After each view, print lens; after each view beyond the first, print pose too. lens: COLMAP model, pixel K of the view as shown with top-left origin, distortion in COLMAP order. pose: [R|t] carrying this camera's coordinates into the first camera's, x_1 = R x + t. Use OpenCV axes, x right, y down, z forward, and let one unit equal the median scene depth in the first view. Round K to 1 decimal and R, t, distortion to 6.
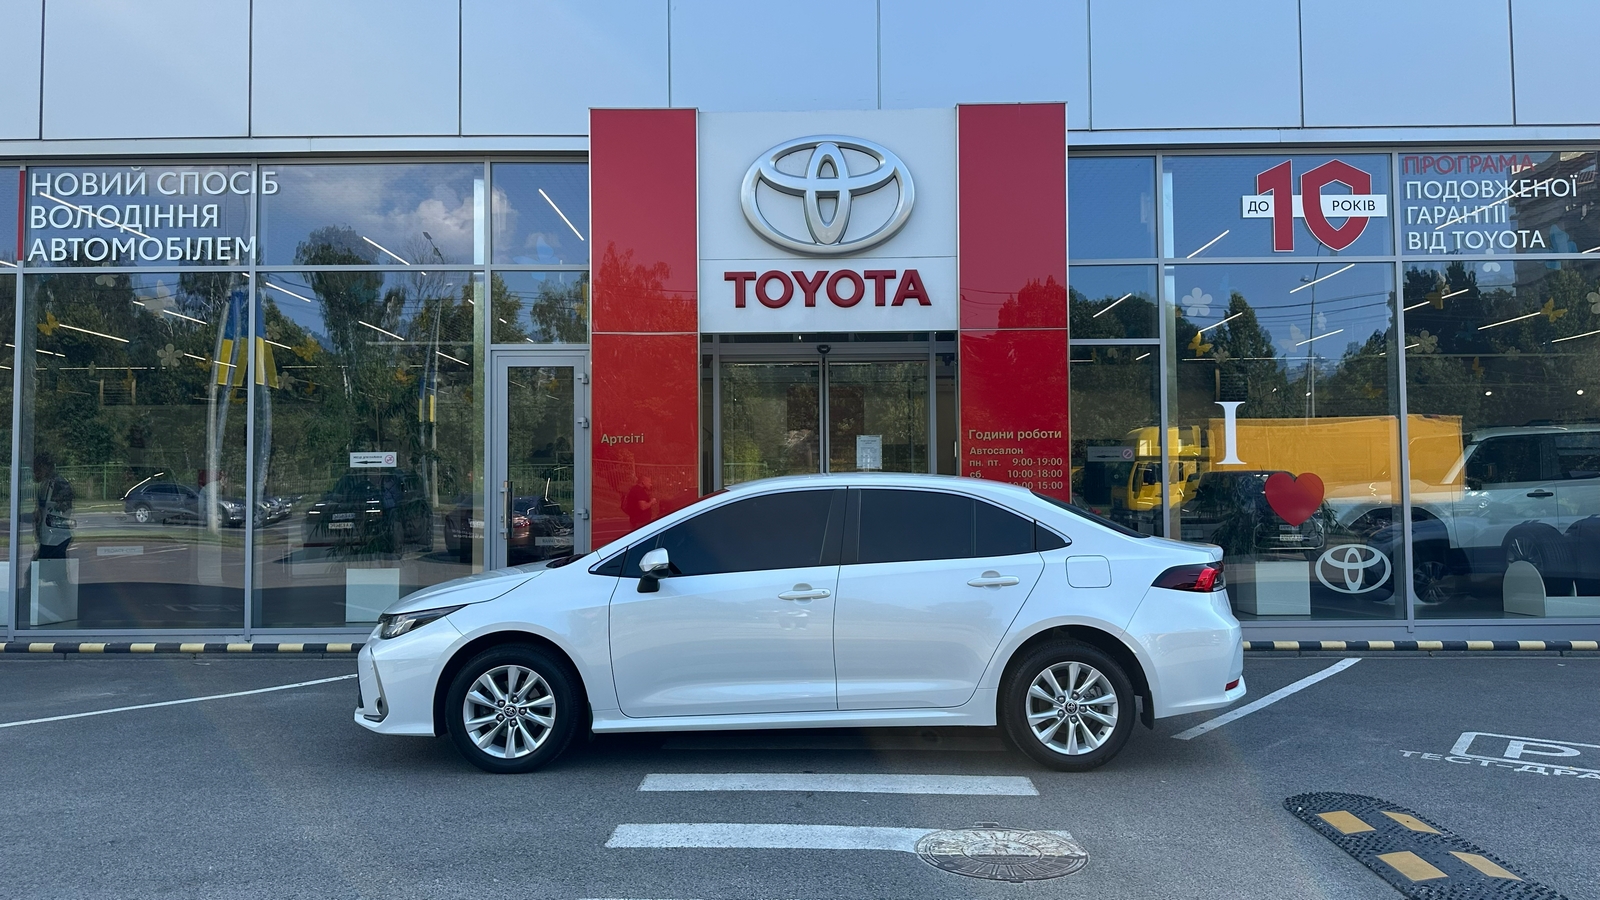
lens RADIAL K [[1104.9, 0, 799.9], [0, 1104.9, 454.6], [0, 0, 1]] dist [0.038940, -0.053267]
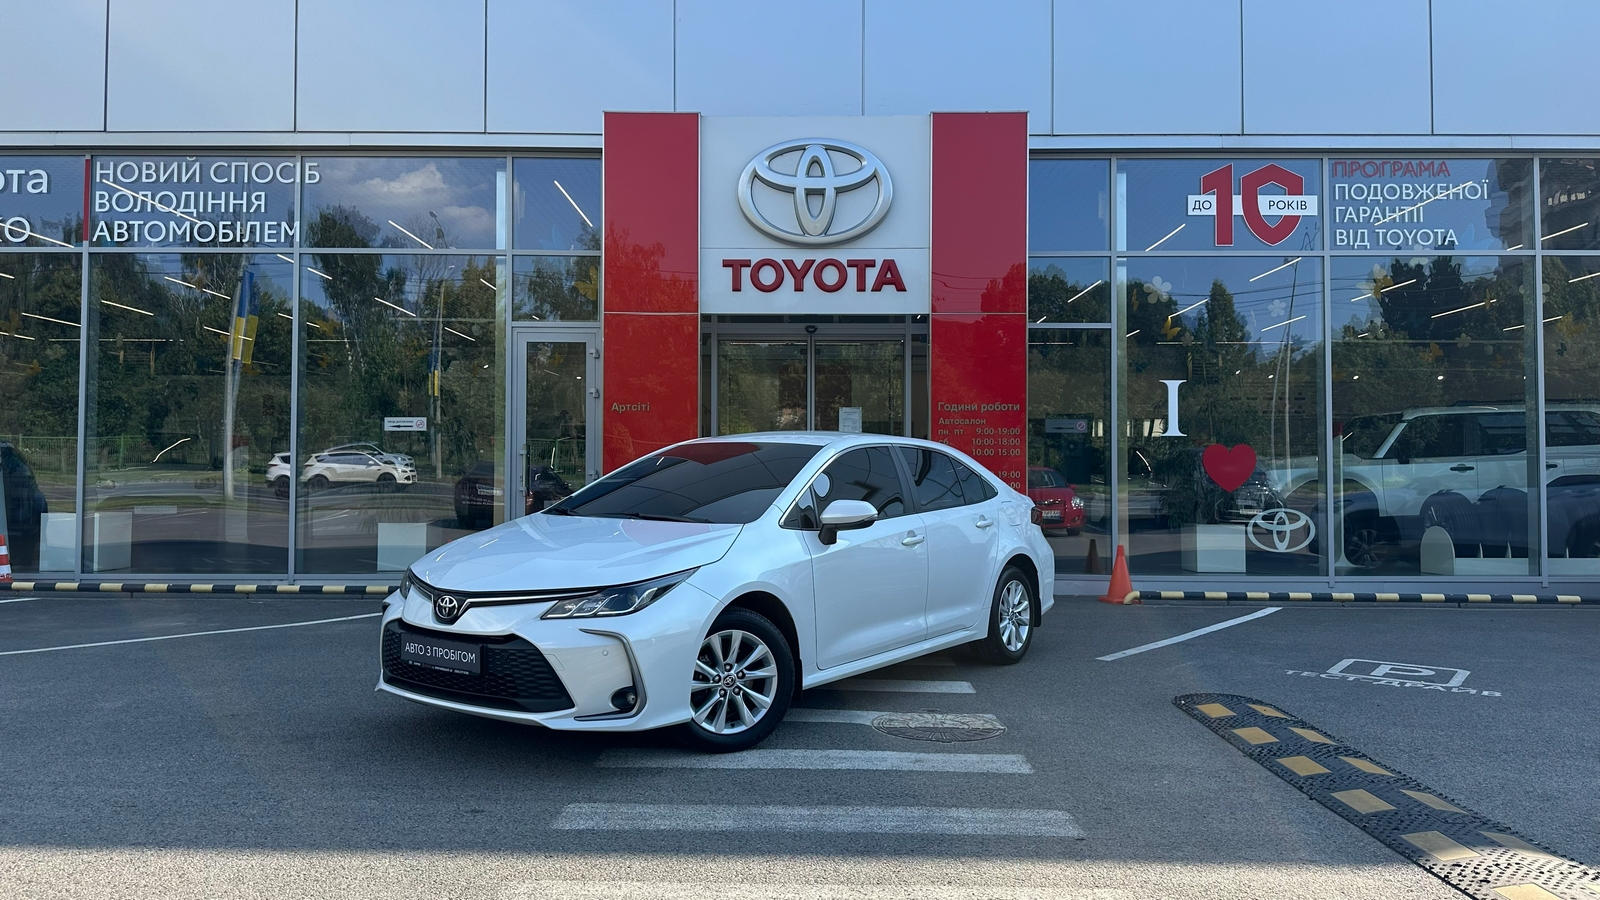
lens RADIAL K [[1104.9, 0, 800.9], [0, 1104.9, 447.2], [0, 0, 1]] dist [0.038940, -0.053267]
pose [[0.999919, 0.010357, 0.007422, 0.004652], [-0.010438, 0.999884, 0.011048, 0.011558], [-0.007307, -0.011125, 0.999911, -0.116715]]
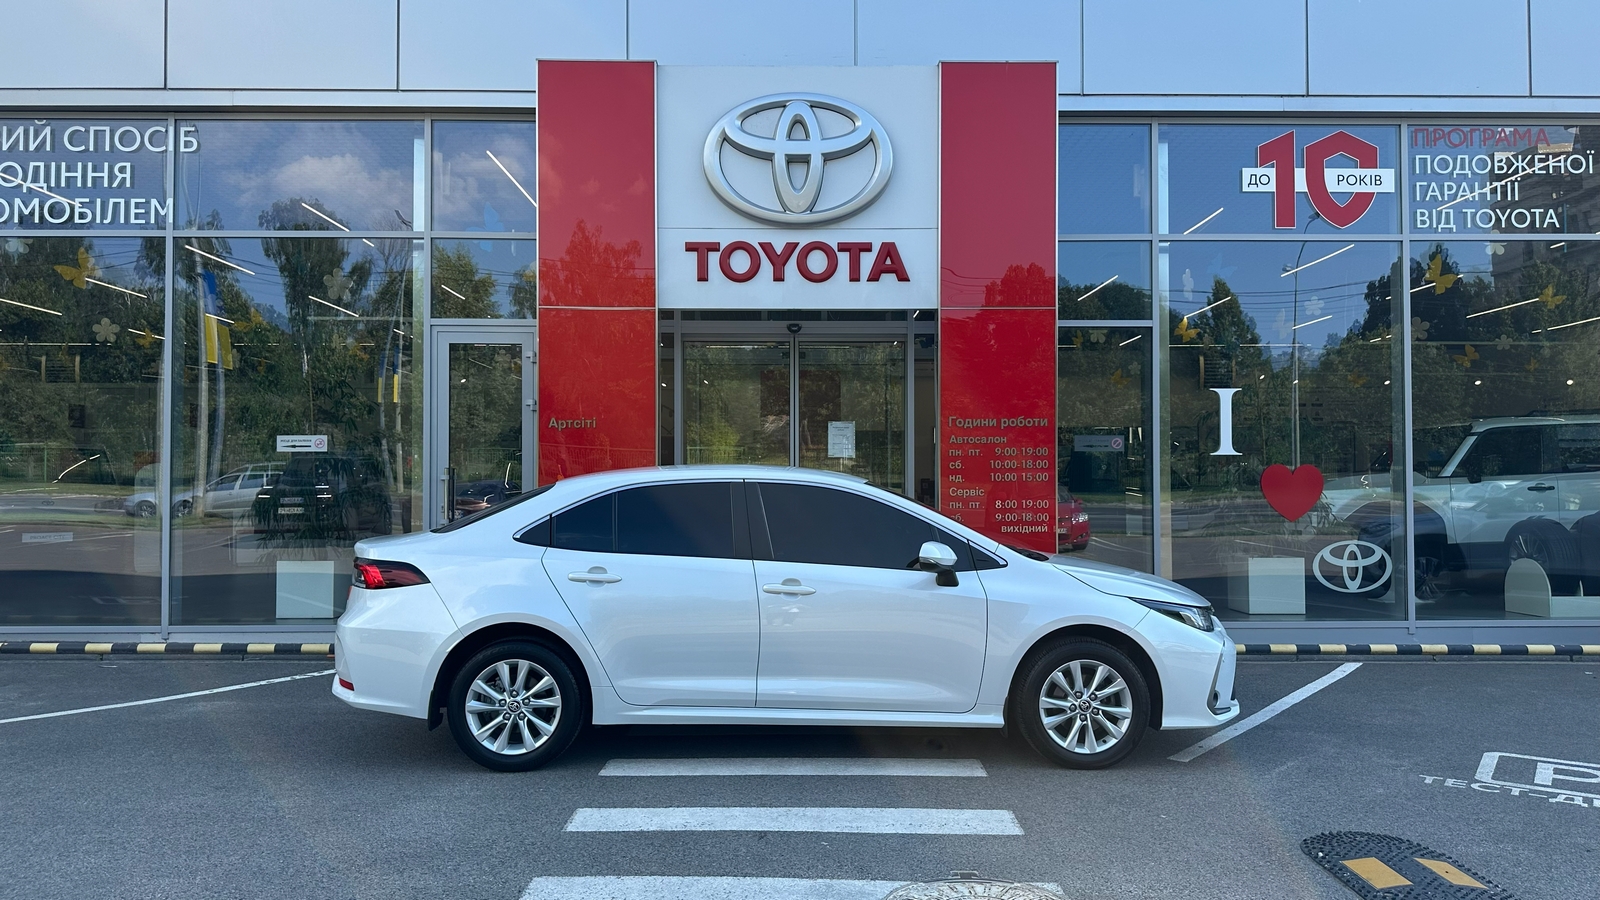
lens RADIAL K [[1104.9, 0, 807.0], [0, 1104.9, 463.2], [0, 0, 1]] dist [0.038940, -0.053267]
pose [[0.999670, 0.006945, 0.024717, 0.010751], [-0.007482, 0.999736, 0.021708, -0.002153], [-0.024559, -0.021886, 0.999459, 0.070608]]
